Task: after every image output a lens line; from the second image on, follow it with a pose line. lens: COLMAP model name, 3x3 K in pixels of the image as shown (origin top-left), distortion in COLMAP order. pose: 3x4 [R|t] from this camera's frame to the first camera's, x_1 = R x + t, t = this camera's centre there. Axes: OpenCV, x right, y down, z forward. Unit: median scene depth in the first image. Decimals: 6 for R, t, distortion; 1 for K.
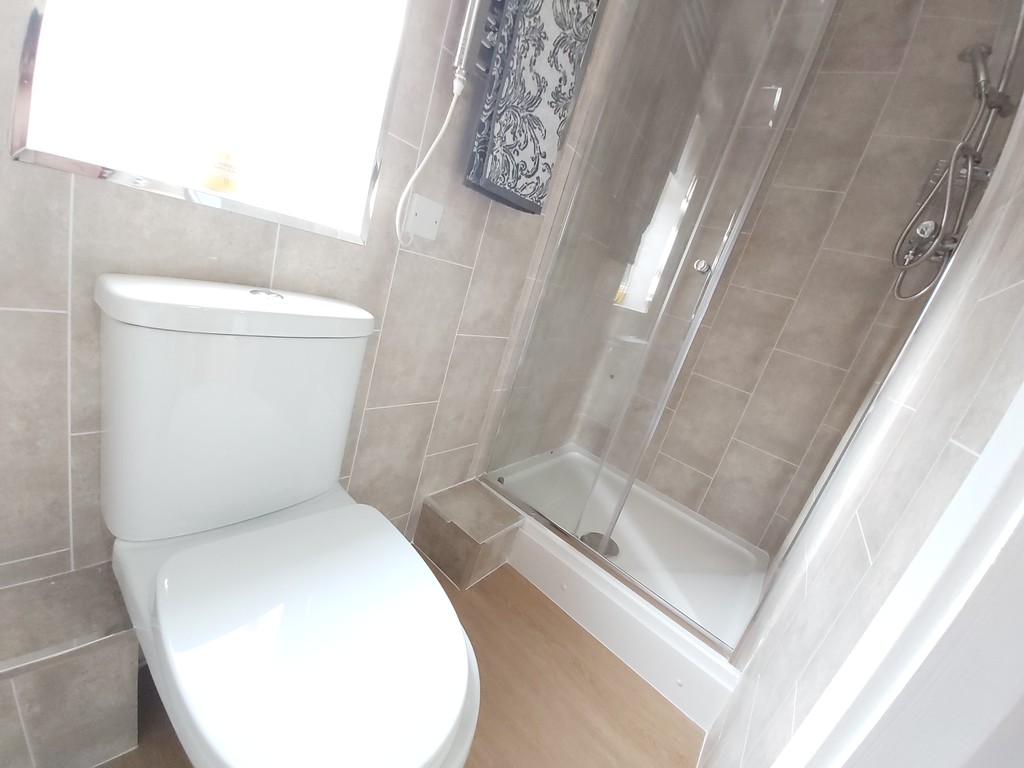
lens RADIAL K [[399.1, 0, 511.8], [0, 399.1, 374.8], [0, 0, 1]] dist [0.018495, -0.017815]
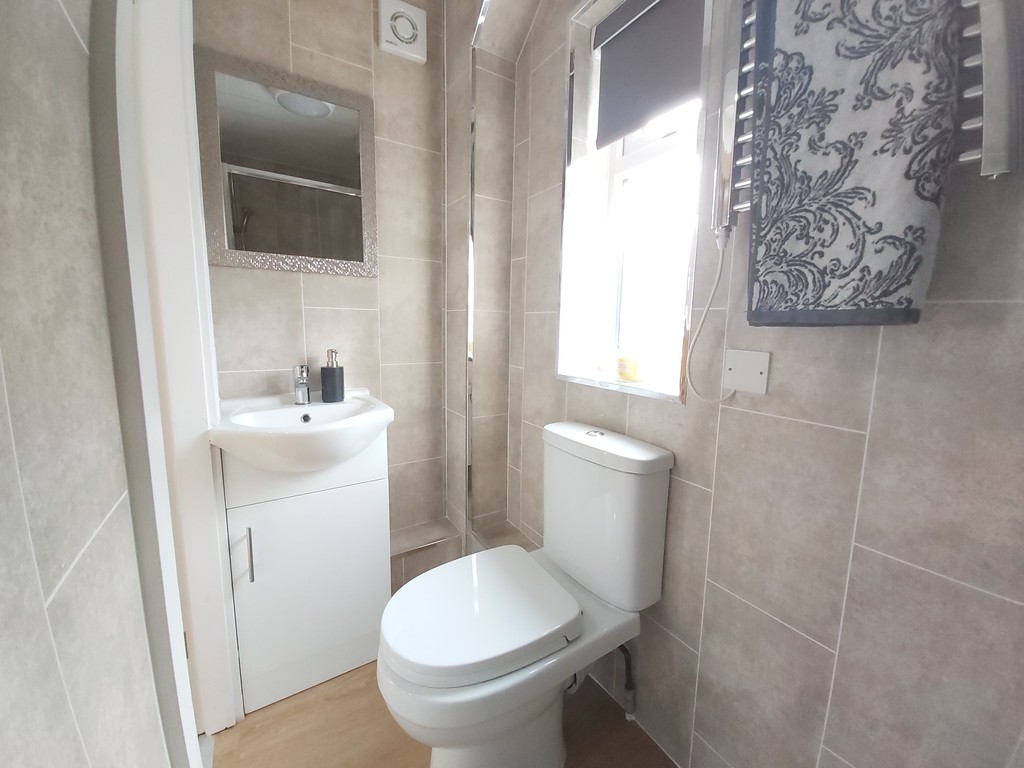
lens RADIAL K [[399.1, 0, 511.8], [0, 399.1, 374.8], [0, 0, 1]] dist [0.018495, -0.017815]
pose [[-0.300378, -0.172957, -0.938008, 0.752543], [-0.356780, 0.932406, -0.057673, -0.145605], [0.884580, 0.317339, -0.341782, 0.831904]]
